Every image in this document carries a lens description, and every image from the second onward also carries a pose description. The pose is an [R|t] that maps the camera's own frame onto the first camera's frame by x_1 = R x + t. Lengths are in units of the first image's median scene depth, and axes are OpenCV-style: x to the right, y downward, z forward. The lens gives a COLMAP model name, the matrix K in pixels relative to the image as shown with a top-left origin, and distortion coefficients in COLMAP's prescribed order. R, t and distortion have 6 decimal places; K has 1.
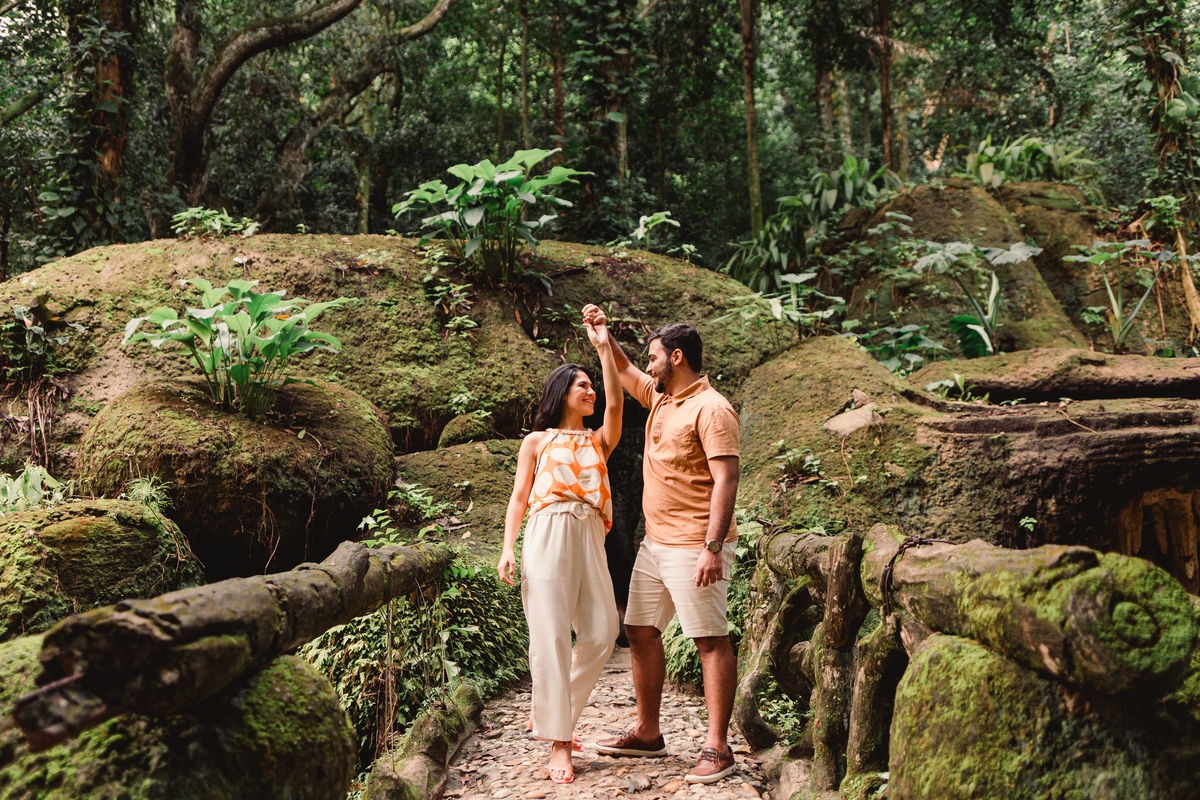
lens RADIAL K [[1187.5, 0, 600.0], [0, 1187.5, 400.0], [0, 0, 1]] dist [-0.004933, -0.015305]
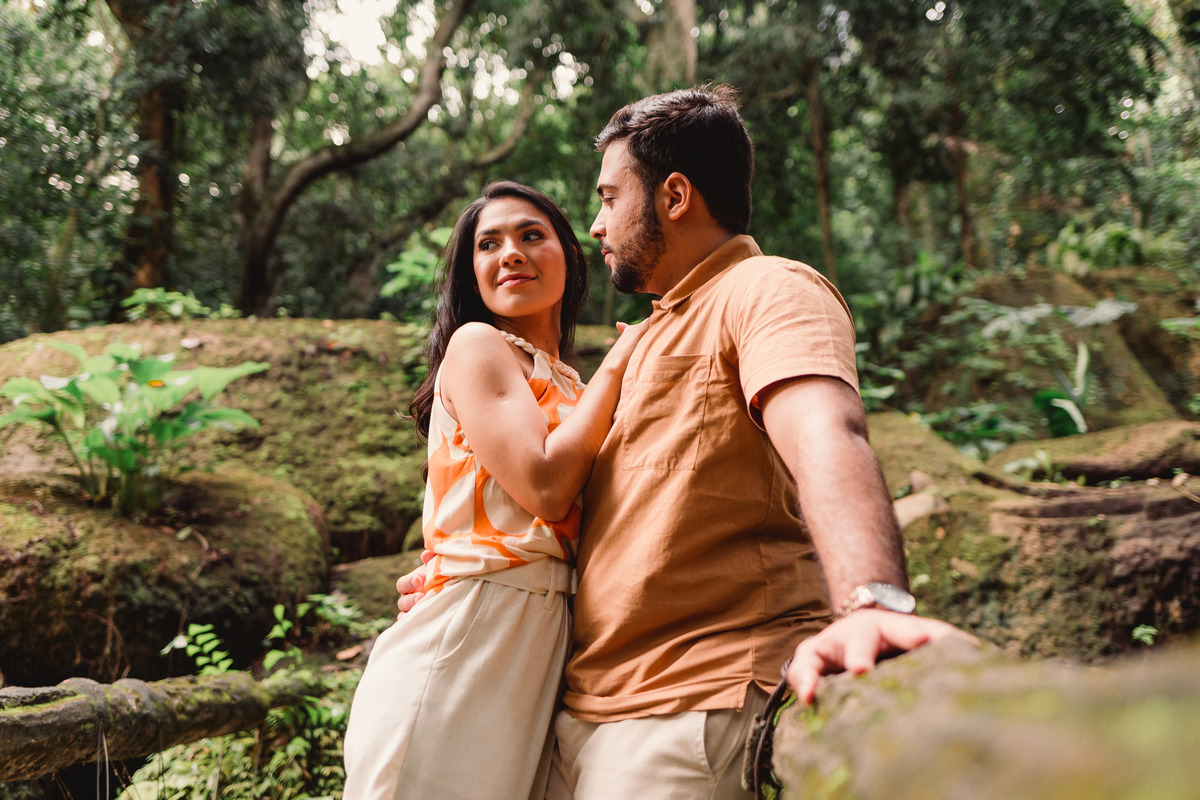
lens RADIAL K [[1191.7, 0, 599.7], [0, 1191.7, 373.9], [0, 0, 1]] dist [-0.009404, 0.004443]
pose [[0.996966, -0.032287, -0.070828, 0.064121], [0.023347, 0.992056, -0.123610, 0.021702], [0.074256, 0.121581, 0.989800, 0.177537]]
